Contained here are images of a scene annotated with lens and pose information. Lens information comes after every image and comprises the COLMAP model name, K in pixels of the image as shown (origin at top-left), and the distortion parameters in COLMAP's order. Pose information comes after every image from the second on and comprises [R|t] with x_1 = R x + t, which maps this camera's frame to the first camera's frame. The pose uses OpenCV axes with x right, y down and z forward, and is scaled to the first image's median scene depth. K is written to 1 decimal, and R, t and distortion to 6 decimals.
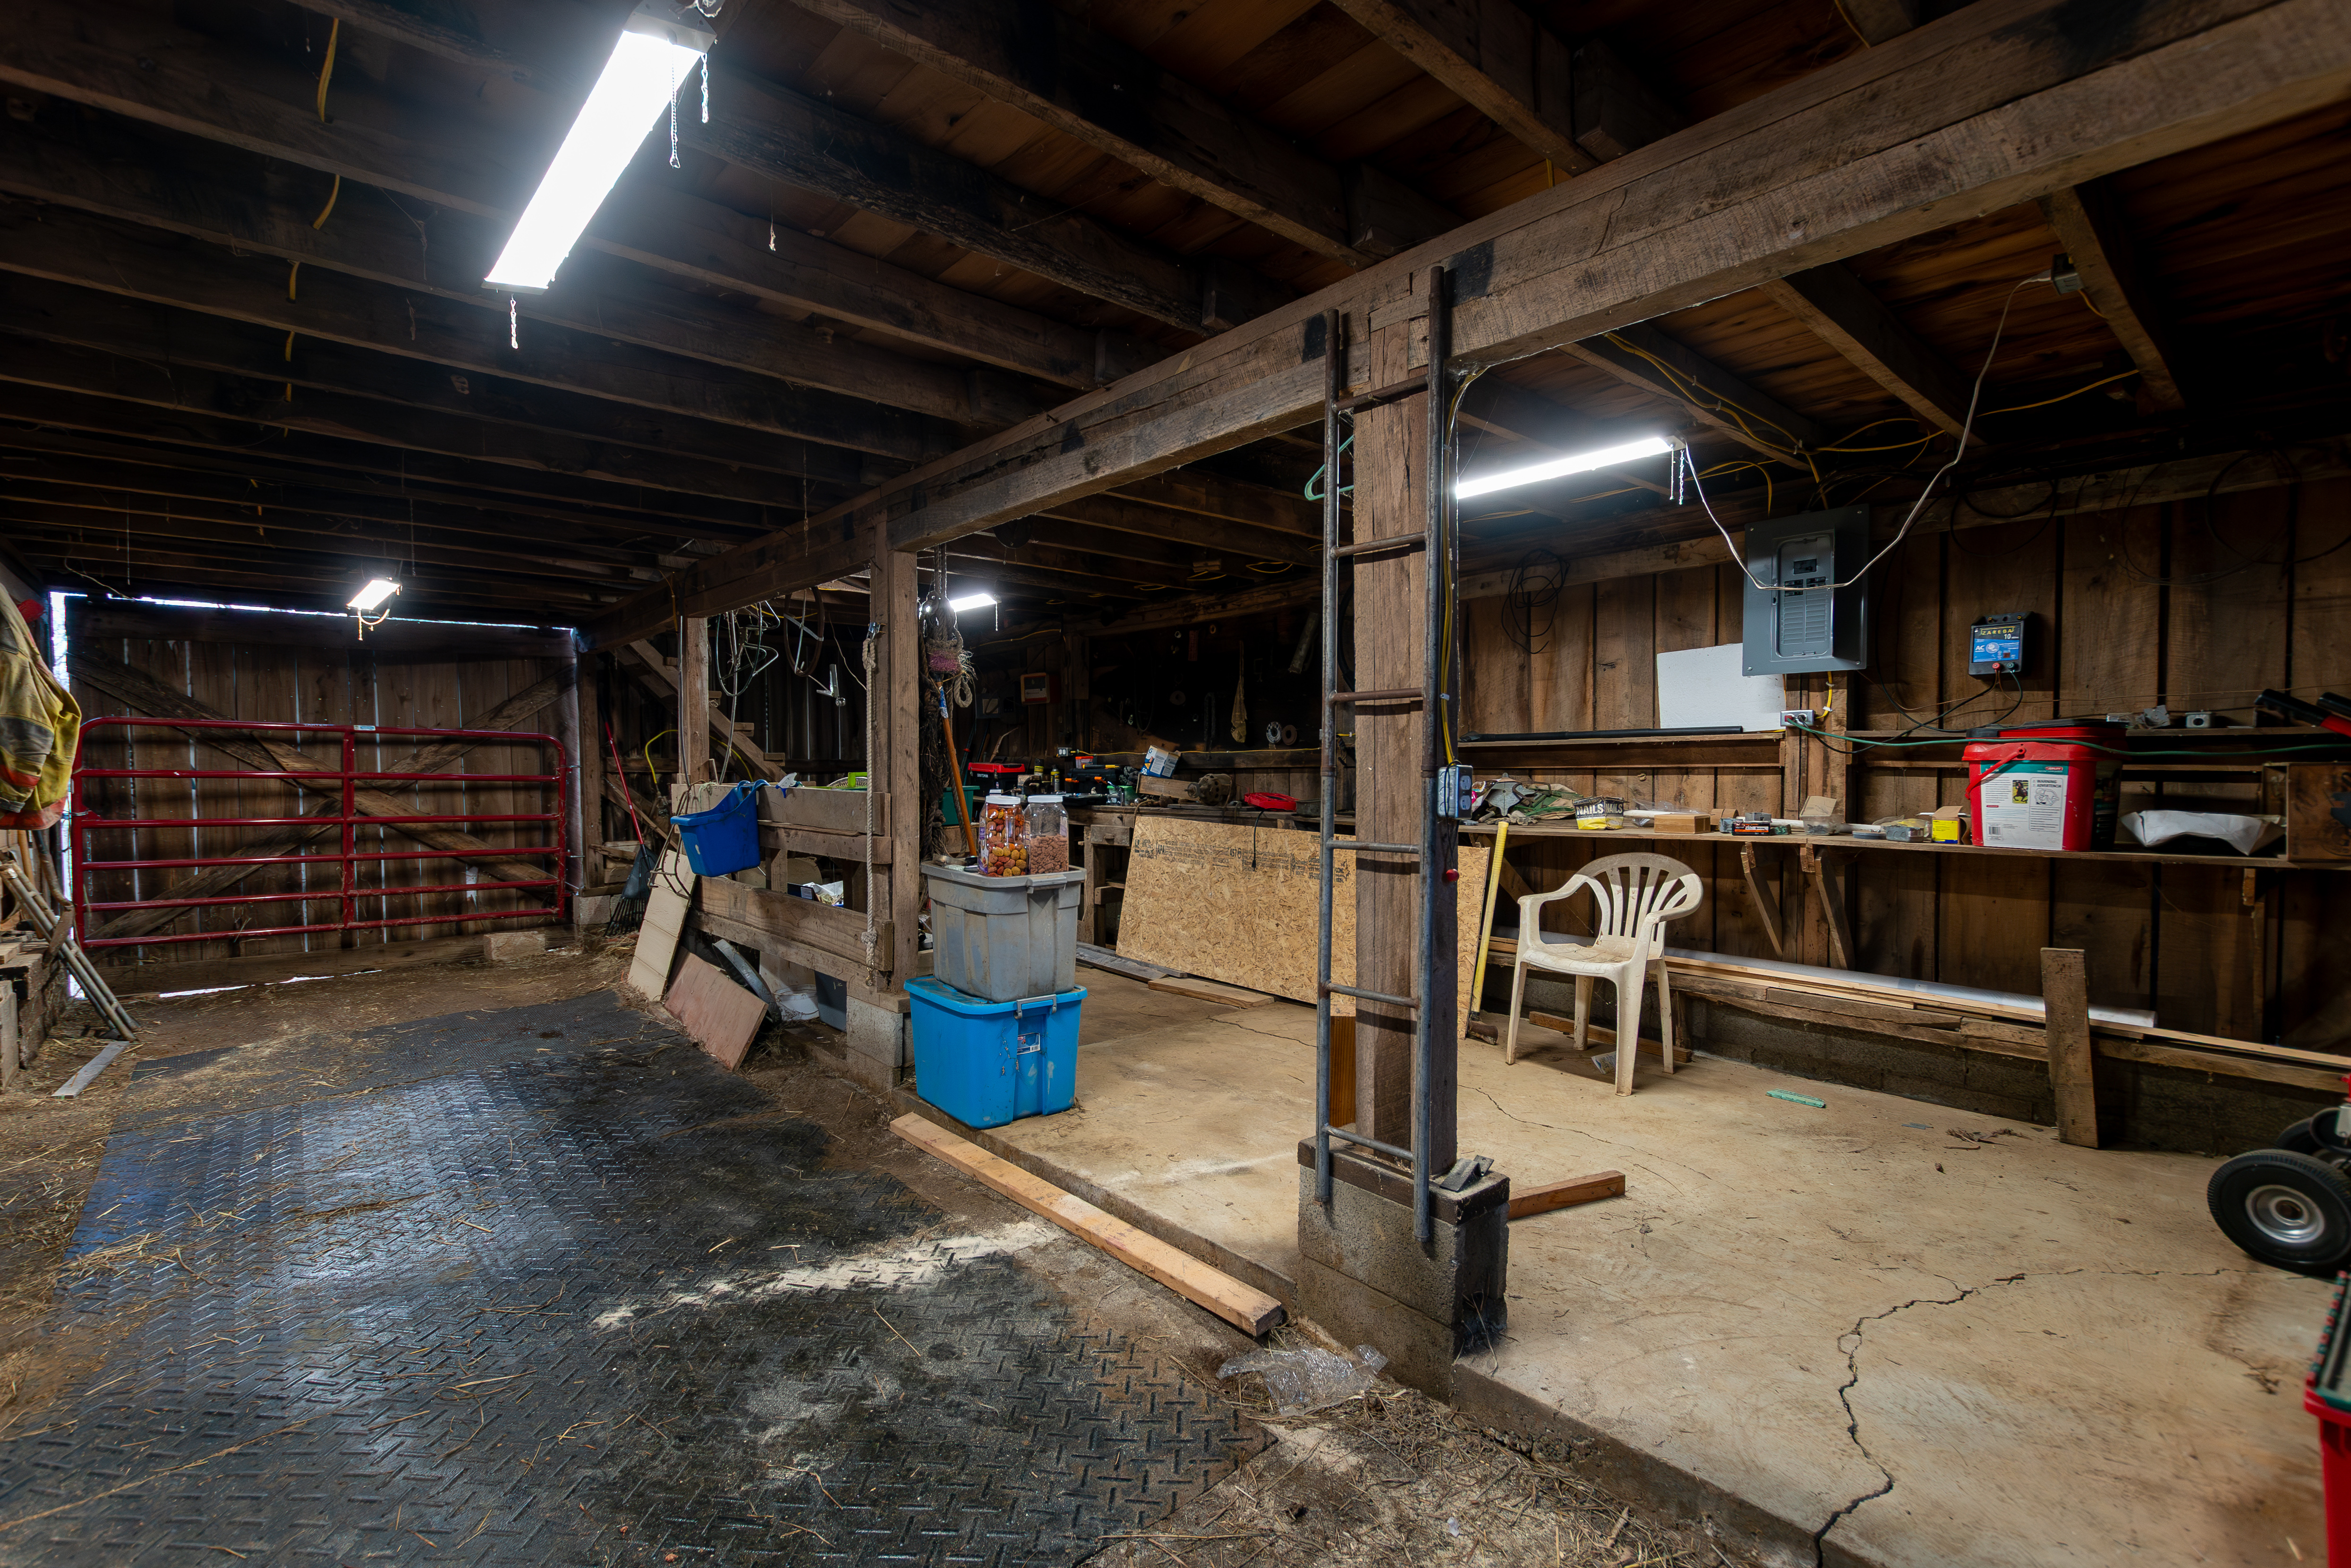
lens RADIAL K [[1066.5, 0, 1160.5], [0, 1066.5, 803.0], [0, 0, 1]] dist [0.016290, -0.006200]
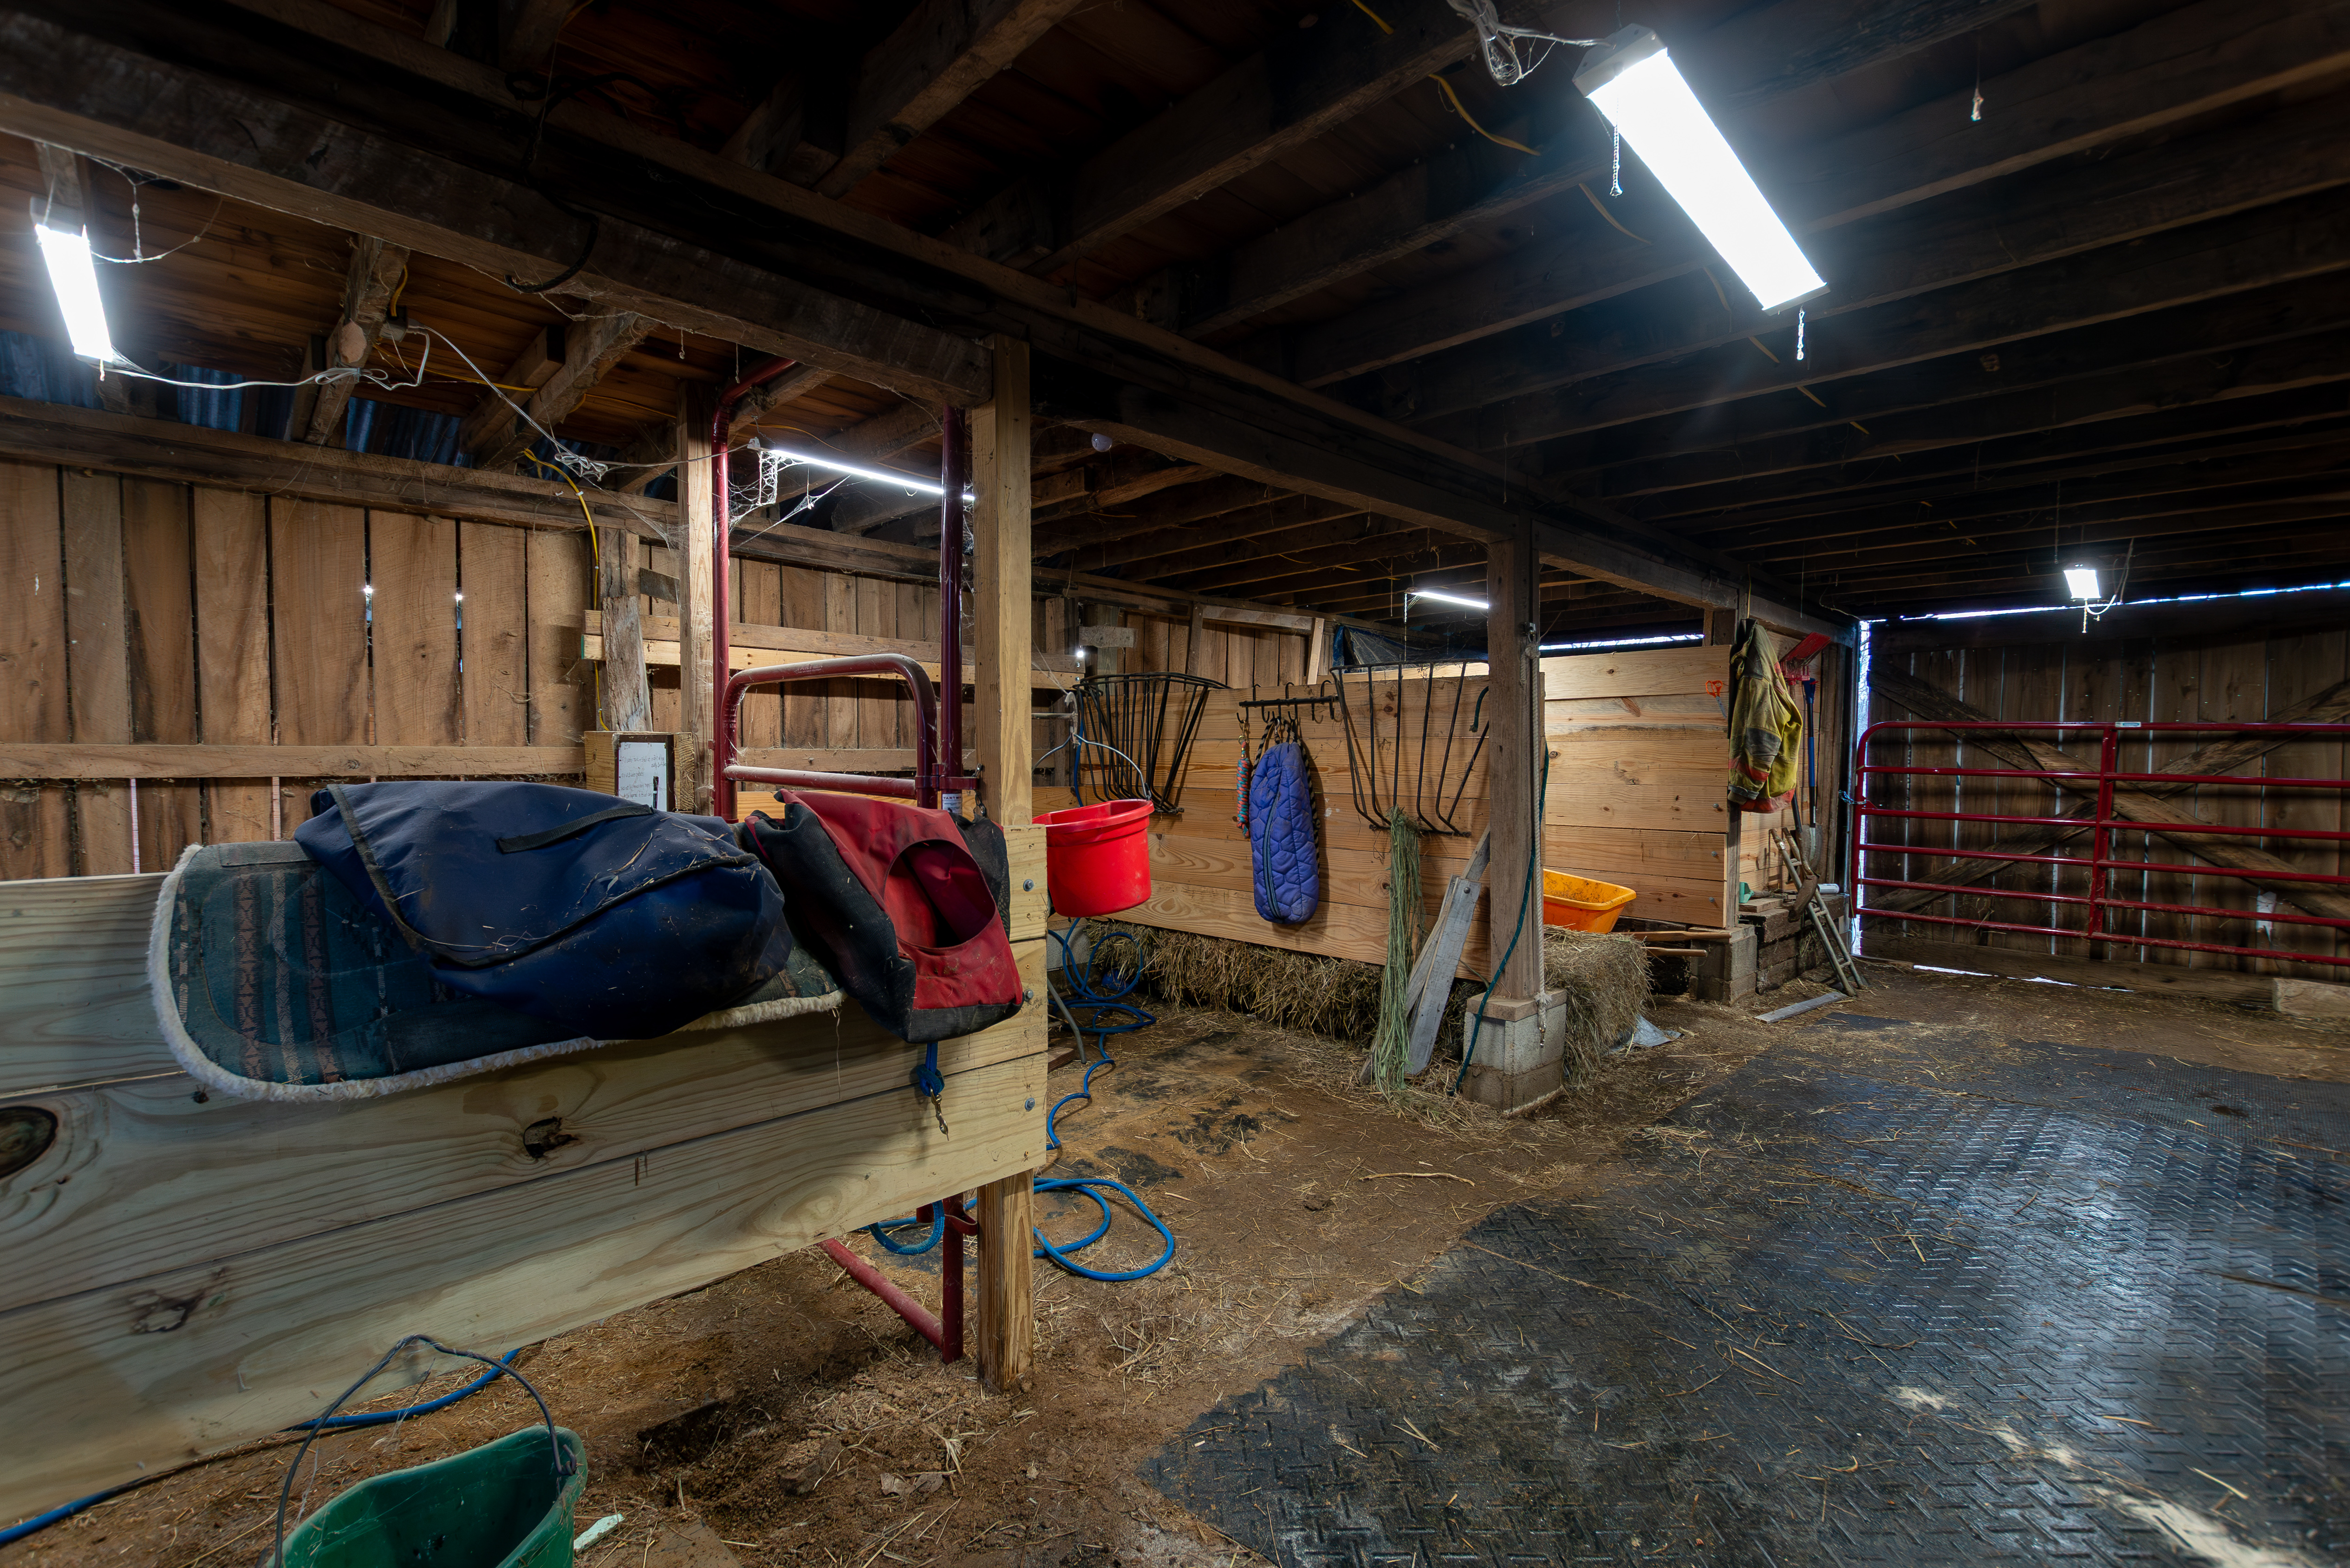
lens RADIAL K [[1066.2, 0, 1160.0], [0, 1066.2, 803.0], [0, 0, 1]] dist [0.016290, -0.006200]
pose [[0.039037, 0.049526, -0.998010, 0.146605], [-0.042014, 0.997969, 0.047881, -0.012320], [0.998354, 0.040061, 0.041038, 0.140301]]
